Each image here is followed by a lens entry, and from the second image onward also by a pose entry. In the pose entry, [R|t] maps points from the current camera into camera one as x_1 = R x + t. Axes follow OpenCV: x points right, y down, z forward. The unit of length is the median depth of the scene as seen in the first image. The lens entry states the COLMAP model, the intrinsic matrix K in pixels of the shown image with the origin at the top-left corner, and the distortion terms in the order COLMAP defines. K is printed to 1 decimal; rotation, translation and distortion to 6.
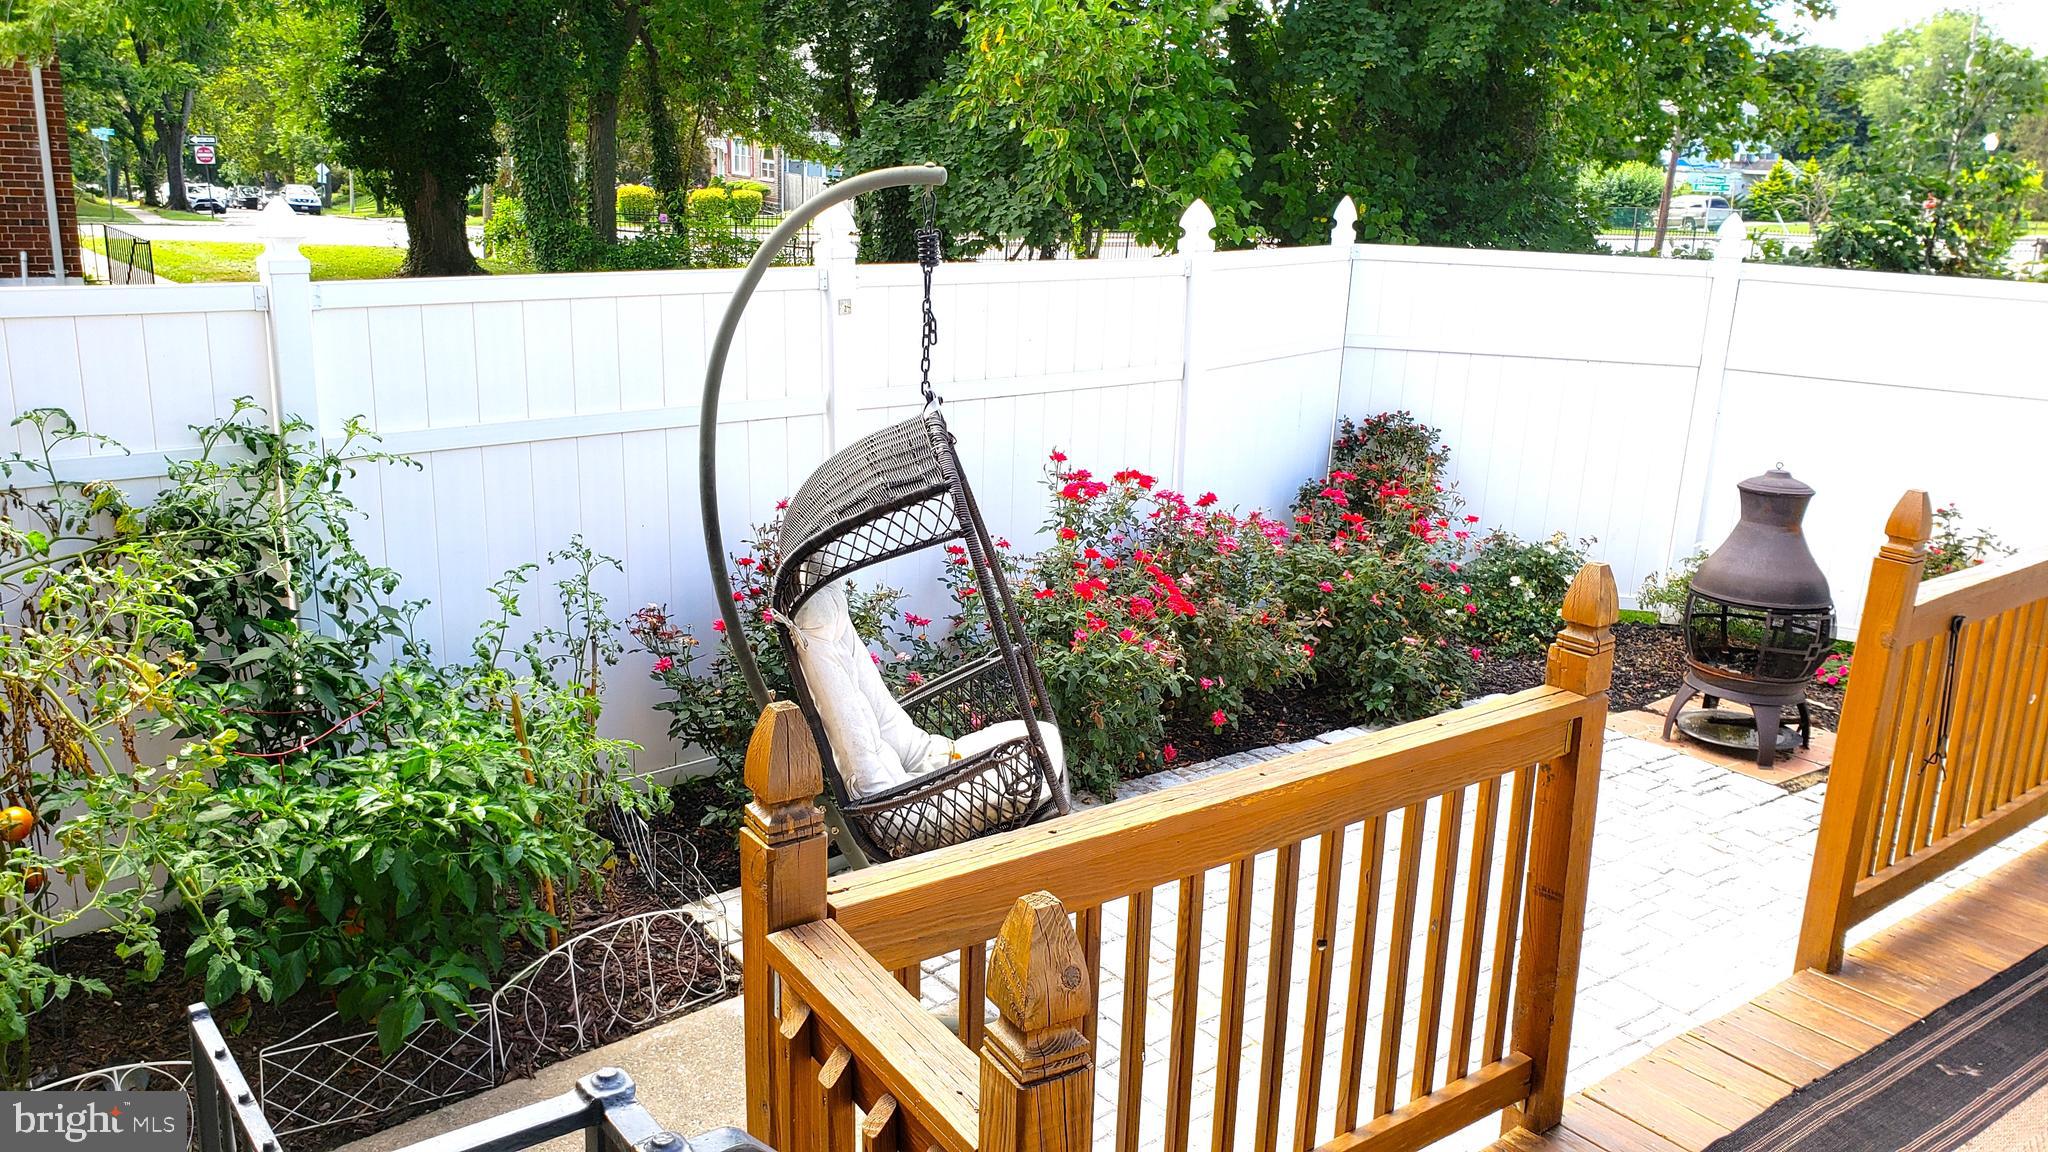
lens RADIAL K [[1609.0, 0, 992.4], [0, 1609.0, 606.9], [0, 0, 1]] dist [0.044281, -0.008037]
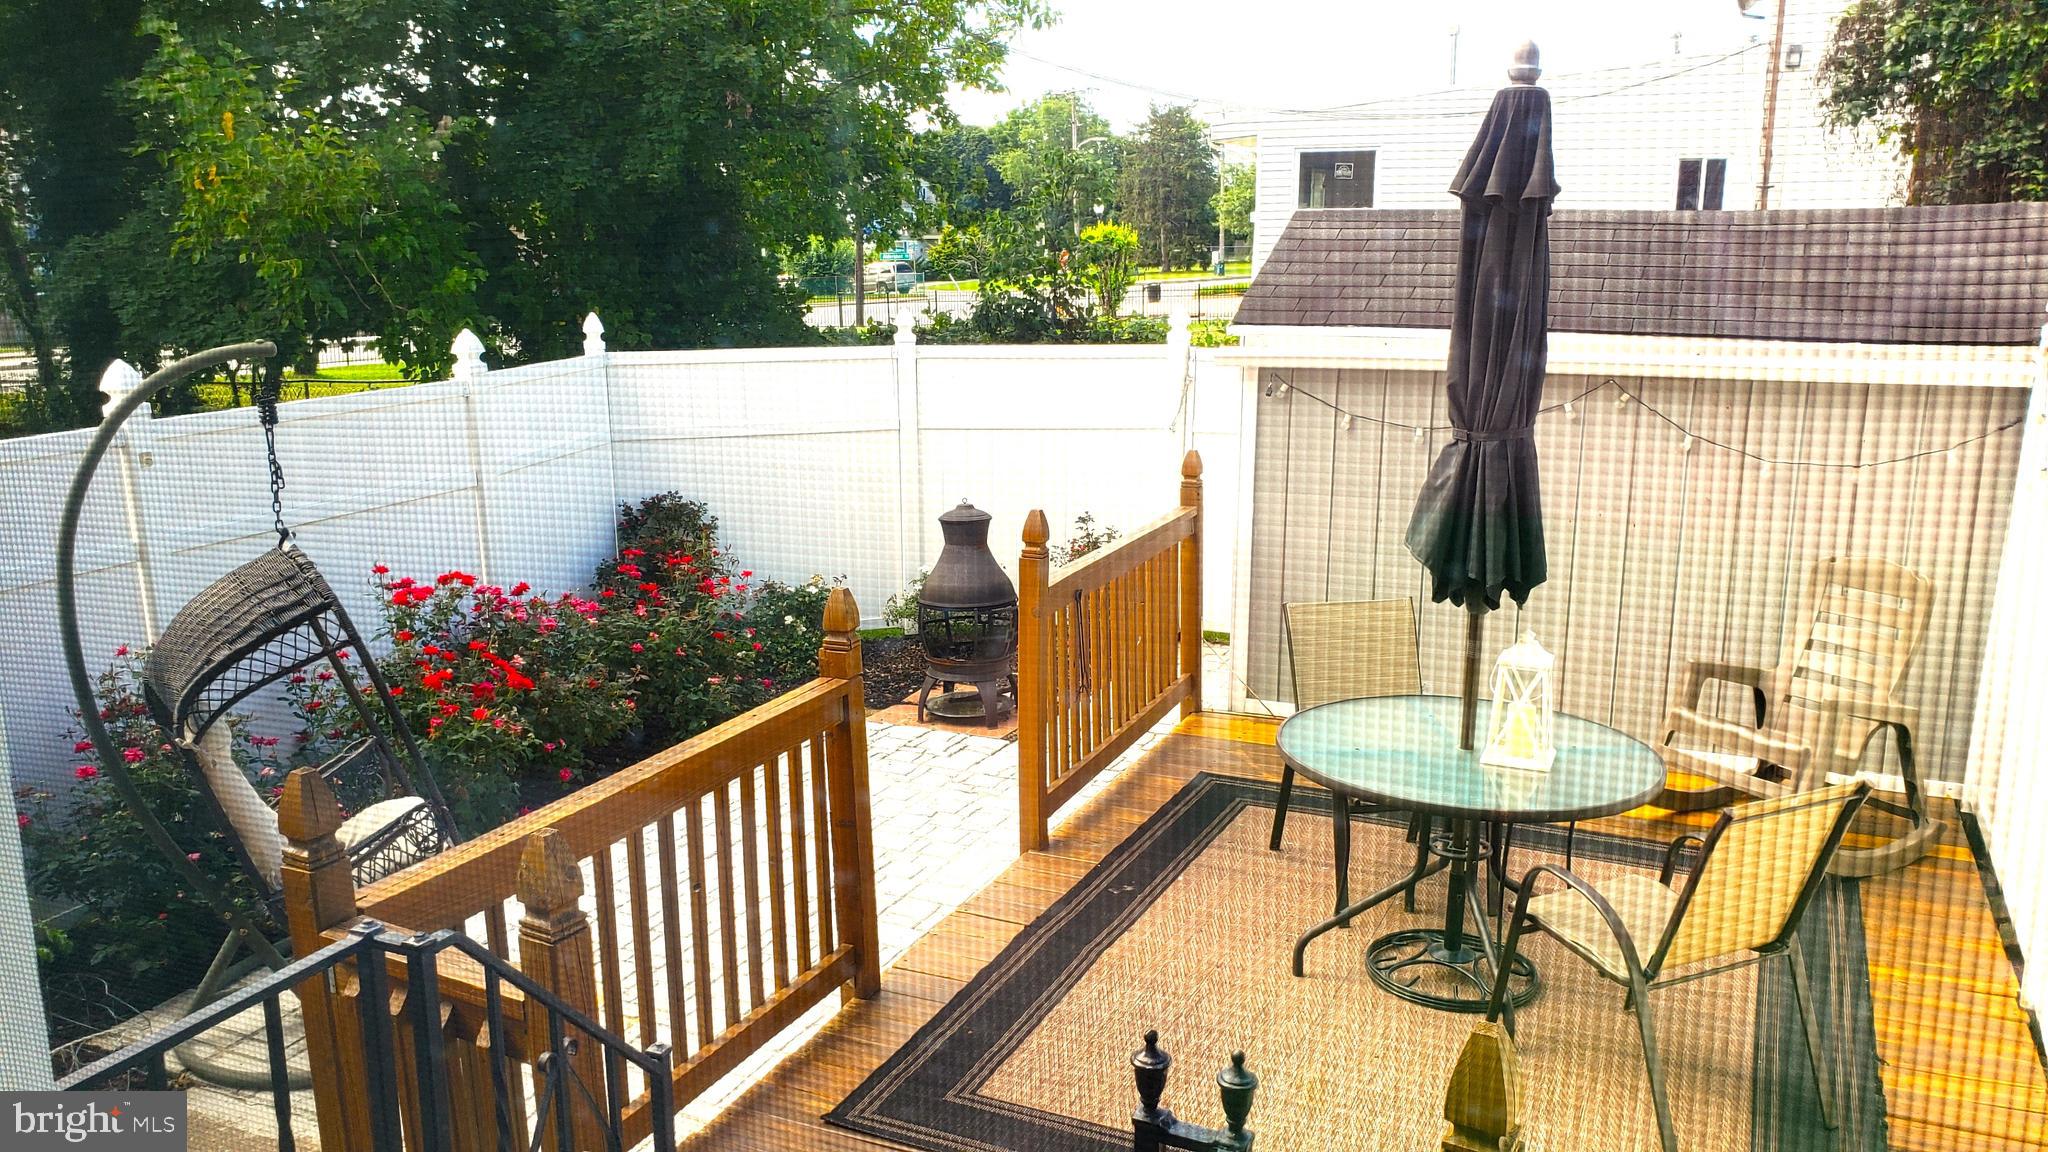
lens RADIAL K [[1579.8, 0, 1024.0], [0, 1579.8, 576.0], [0, 0, 1]] dist [0.035194, 0.002287]
pose [[0.882806, -0.144110, 0.447085, -0.051270], [0.172675, 0.984697, -0.023561, 0.011745], [-0.436848, 0.098000, 0.894181, -0.155531]]
